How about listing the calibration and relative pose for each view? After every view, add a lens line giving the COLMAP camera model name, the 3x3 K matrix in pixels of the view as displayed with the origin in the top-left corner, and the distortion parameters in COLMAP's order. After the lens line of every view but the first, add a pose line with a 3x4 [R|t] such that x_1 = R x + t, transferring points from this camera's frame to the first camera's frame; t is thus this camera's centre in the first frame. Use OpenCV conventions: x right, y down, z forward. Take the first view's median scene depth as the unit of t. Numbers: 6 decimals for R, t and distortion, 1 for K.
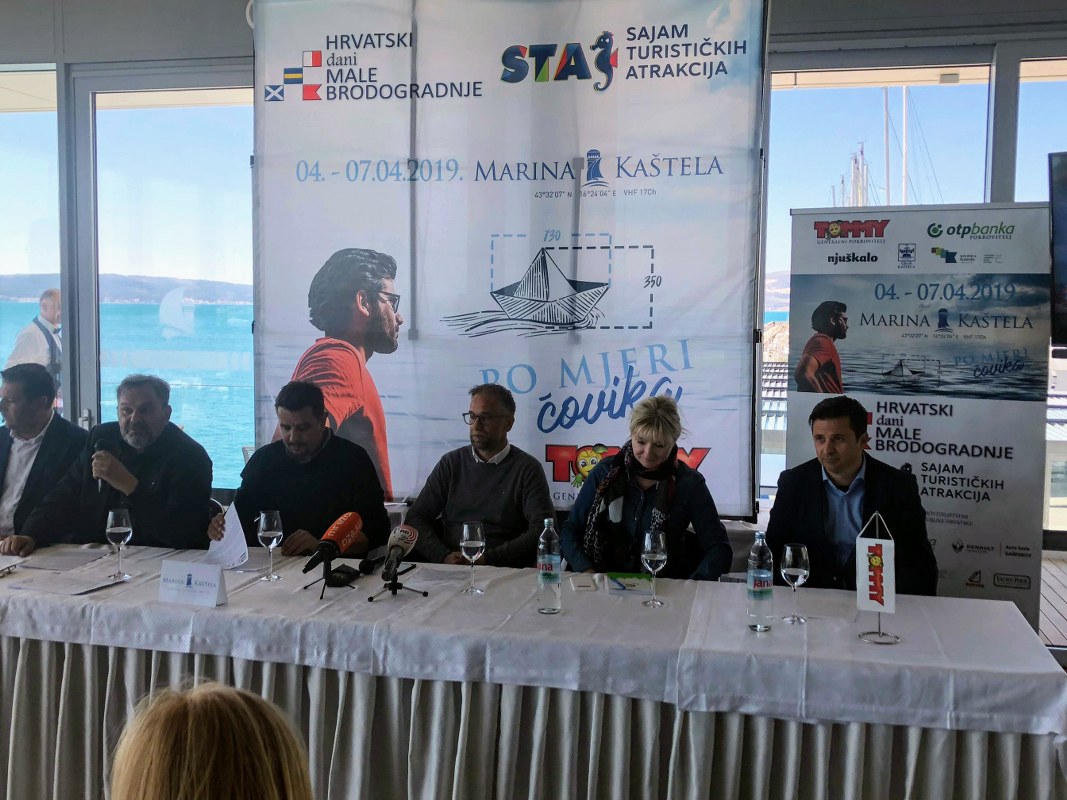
lens RADIAL K [[1133.9, 0, 533.5], [0, 1133.9, 400.0], [0, 0, 1]] dist [0.138320, -0.414785]
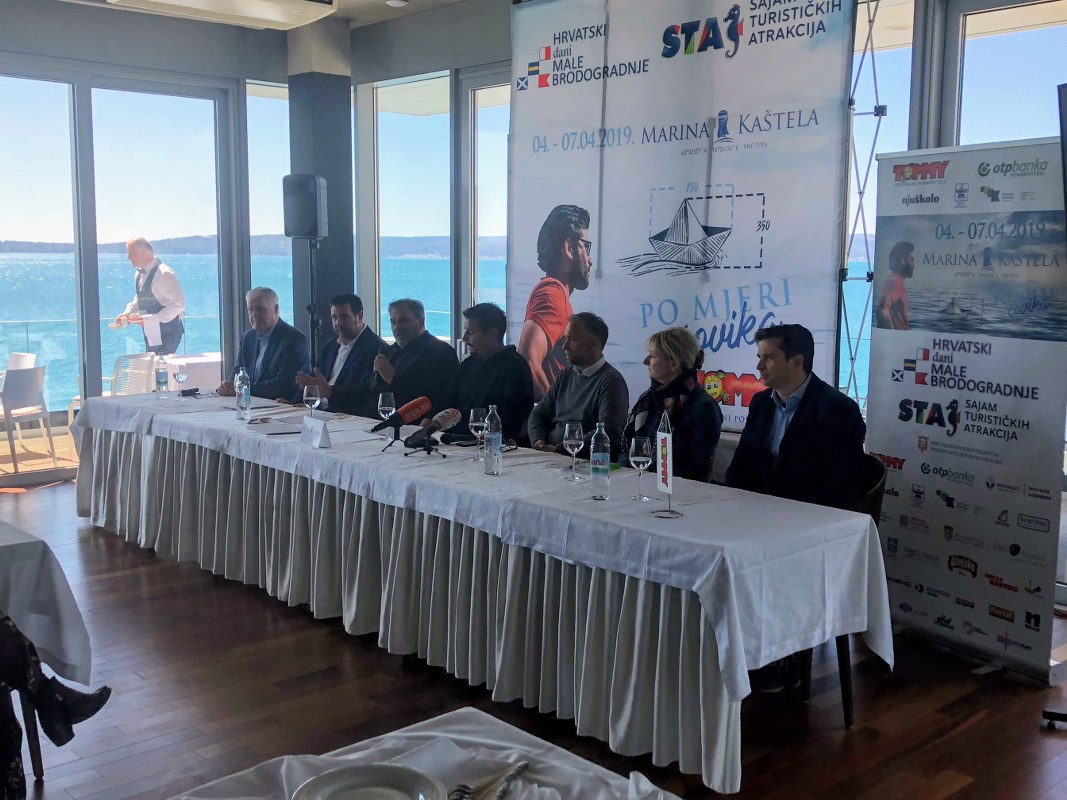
lens RADIAL K [[1133.9, 0, 533.5], [0, 1133.9, 400.0], [0, 0, 1]] dist [0.138320, -0.414785]
pose [[0.825476, 0.066819, -0.560469, 0.566188], [-0.046658, 0.997648, 0.050221, 0.020780], [0.562506, -0.015306, 0.826651, -0.055428]]
